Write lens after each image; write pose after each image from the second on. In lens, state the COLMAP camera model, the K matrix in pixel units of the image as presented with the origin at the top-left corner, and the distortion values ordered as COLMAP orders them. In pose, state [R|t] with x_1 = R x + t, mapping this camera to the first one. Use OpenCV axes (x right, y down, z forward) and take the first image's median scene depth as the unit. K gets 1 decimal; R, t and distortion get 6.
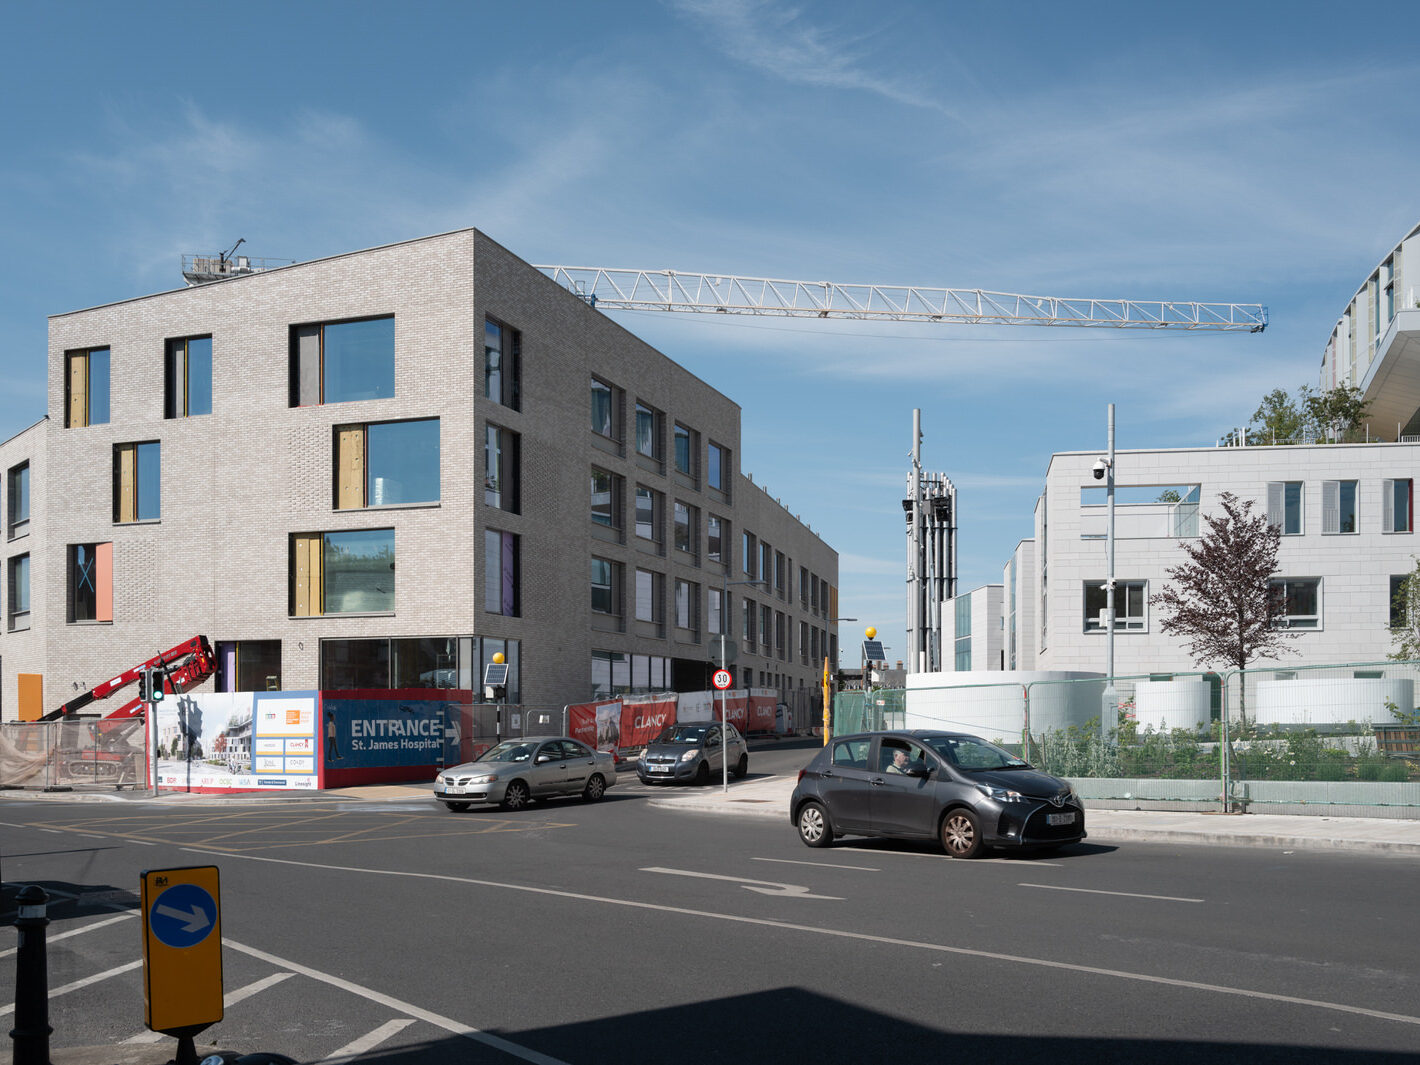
lens RADIAL K [[1357.5, 0, 789.2], [0, 1357.5, 721.5], [0, 0, 1]] dist [0.004958, -0.059274]
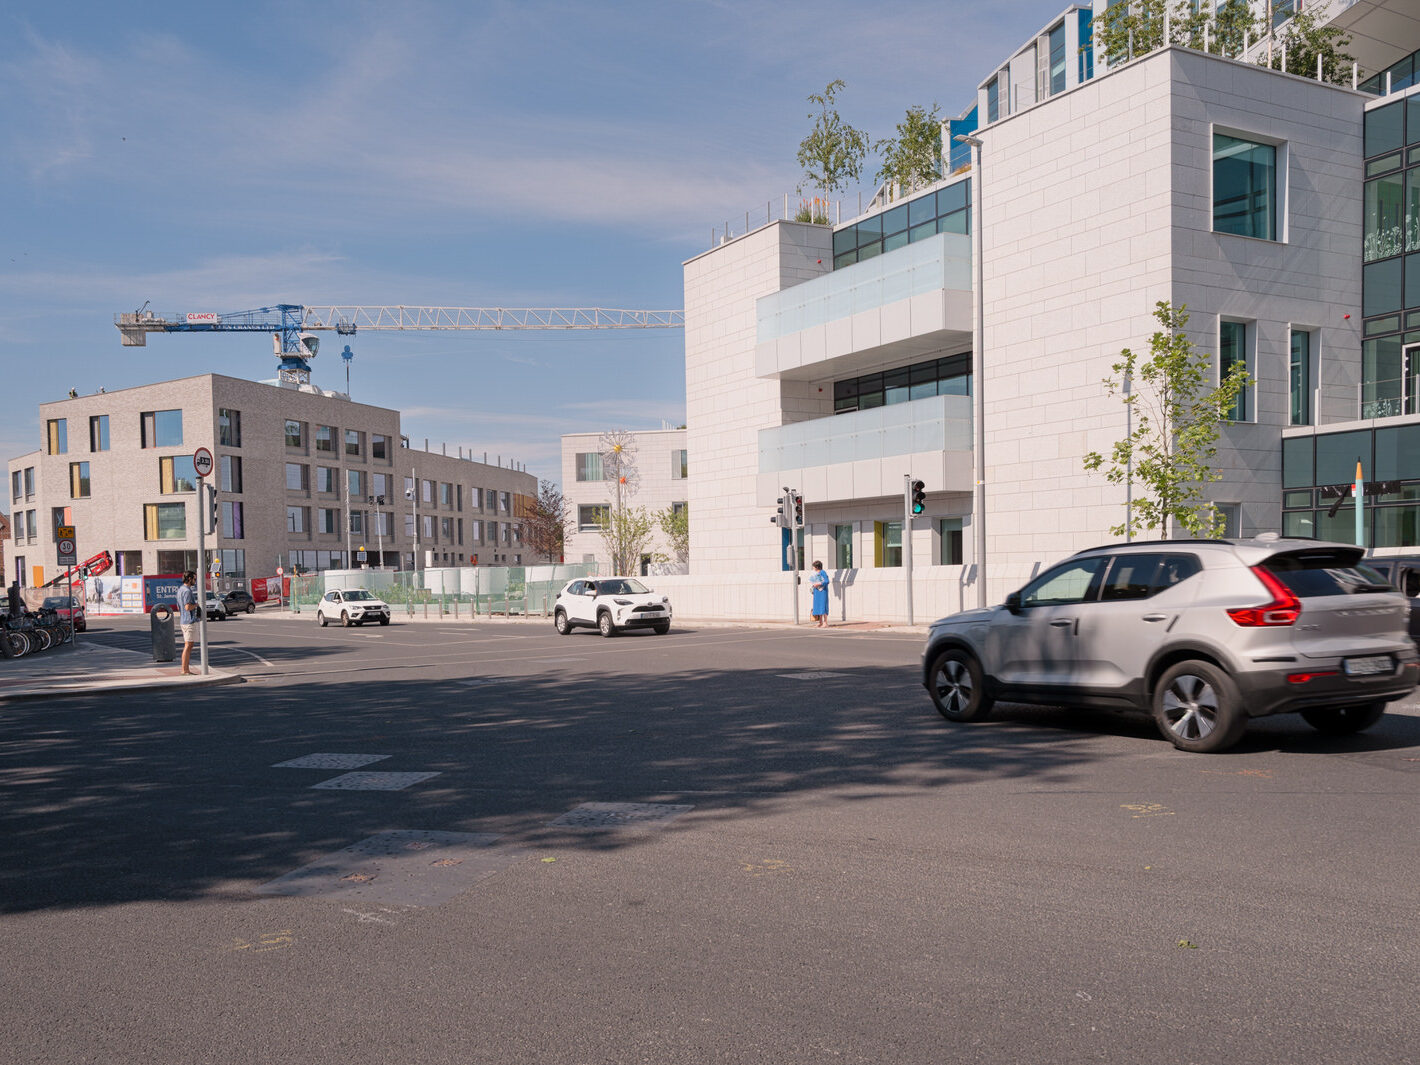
lens RADIAL K [[1342.7, 0, 627.7], [0, 1342.7, 658.3], [0, 0, 1]] dist [0.010222, -0.111144]
pose [[0.995173, -0.003918, -0.098054, 0.665099], [0.010563, 0.997674, 0.067346, -0.022147], [0.097562, -0.068057, 0.992900, -1.185827]]
